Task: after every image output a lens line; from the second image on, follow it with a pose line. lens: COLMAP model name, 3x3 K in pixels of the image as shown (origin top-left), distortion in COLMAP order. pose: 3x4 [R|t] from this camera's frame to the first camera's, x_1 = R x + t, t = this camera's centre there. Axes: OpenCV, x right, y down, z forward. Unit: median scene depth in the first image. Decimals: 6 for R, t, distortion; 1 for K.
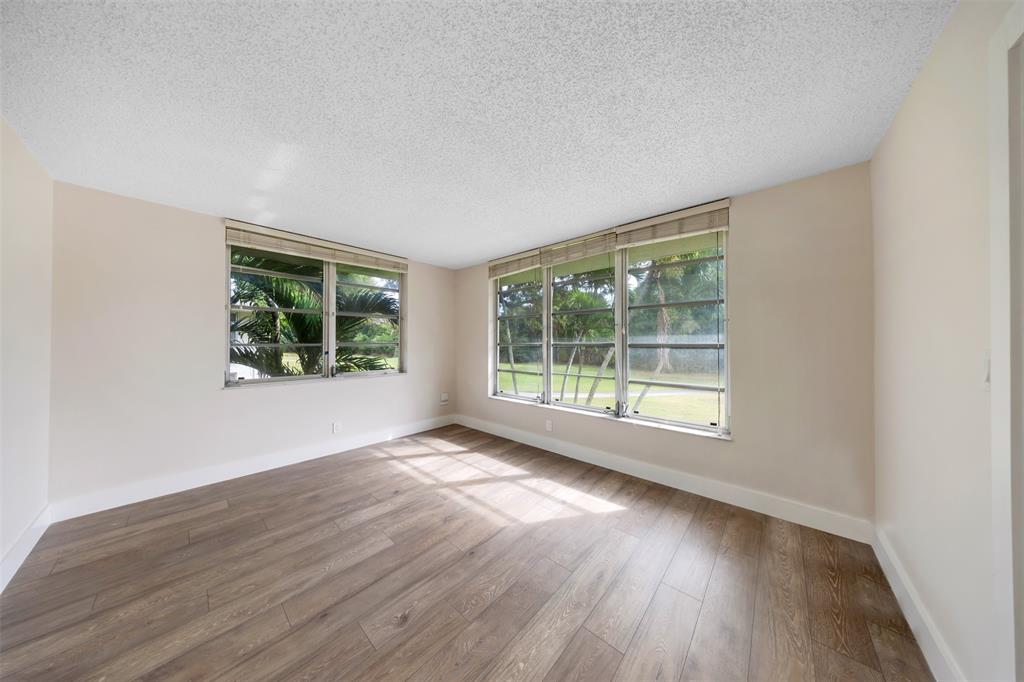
lens RADIAL K [[299.7, 0, 510.1], [0, 299.7, 339.8], [0, 0, 1]] dist [0.000885, -0.000858]
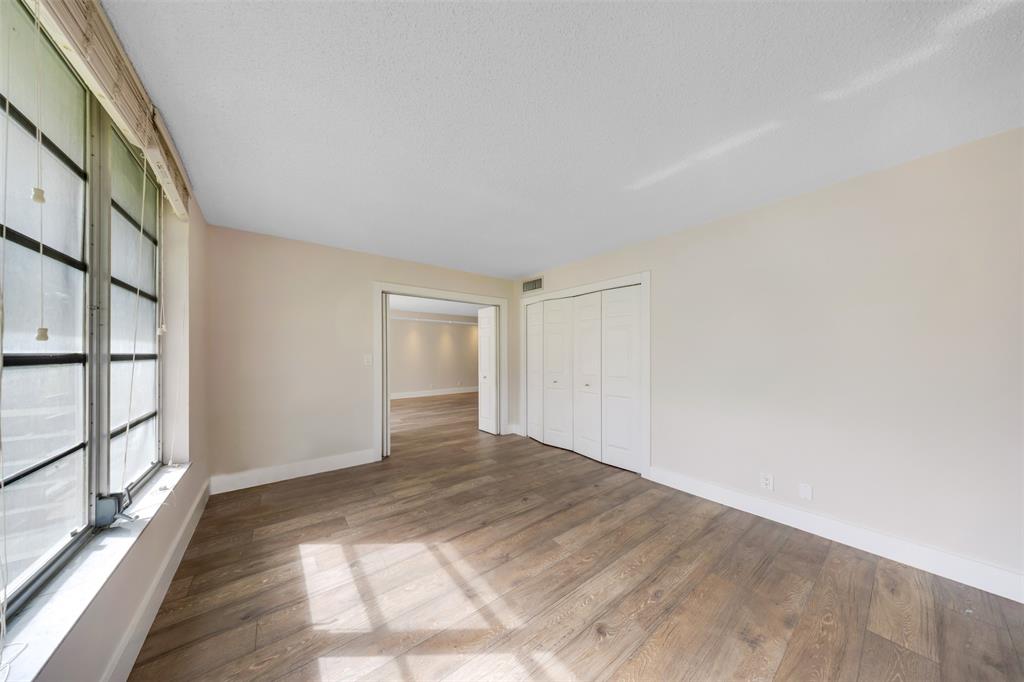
lens RADIAL K [[299.7, 0, 490.9], [0, 299.7, 358.2], [0, 0, 1]] dist [0.000885, -0.000858]
pose [[-0.974101, -0.004553, 0.226068, -0.340231], [-0.004066, 0.999988, 0.002622, 0.022753], [-0.226078, 0.001635, -0.974108, 1.734740]]
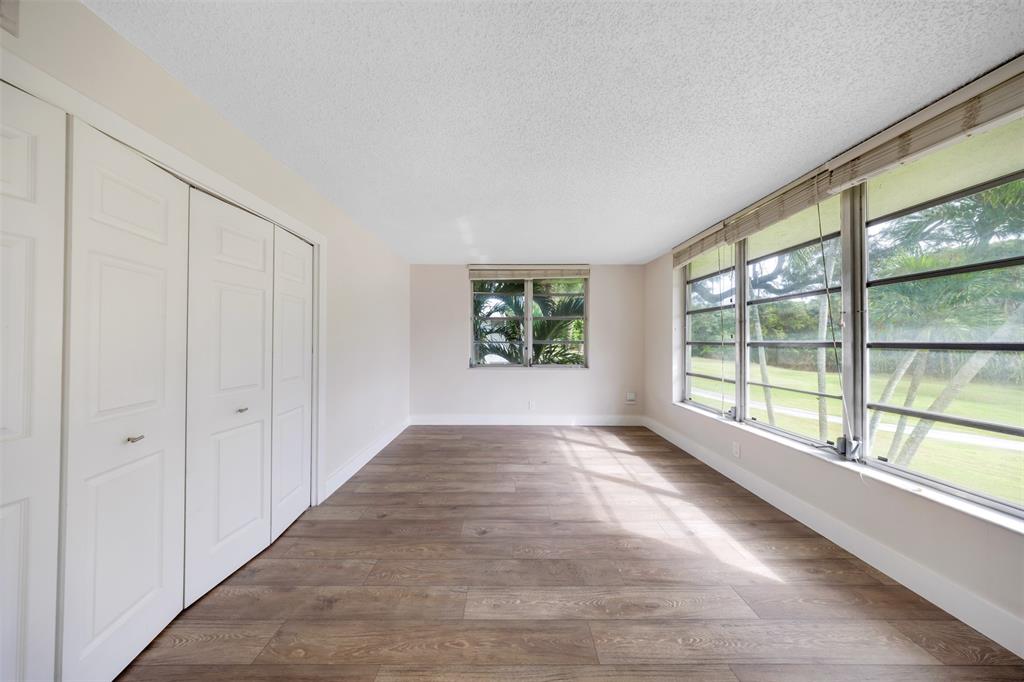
lens RADIAL K [[299.7, 0, 508.9], [0, 299.7, 342.6], [0, 0, 1]] dist [0.000885, -0.000858]
pose [[0.672279, 0.005069, -0.740280, 0.476005], [0.005081, 0.999921, 0.011462, 0.001394], [0.740280, -0.011467, 0.672201, 0.078540]]
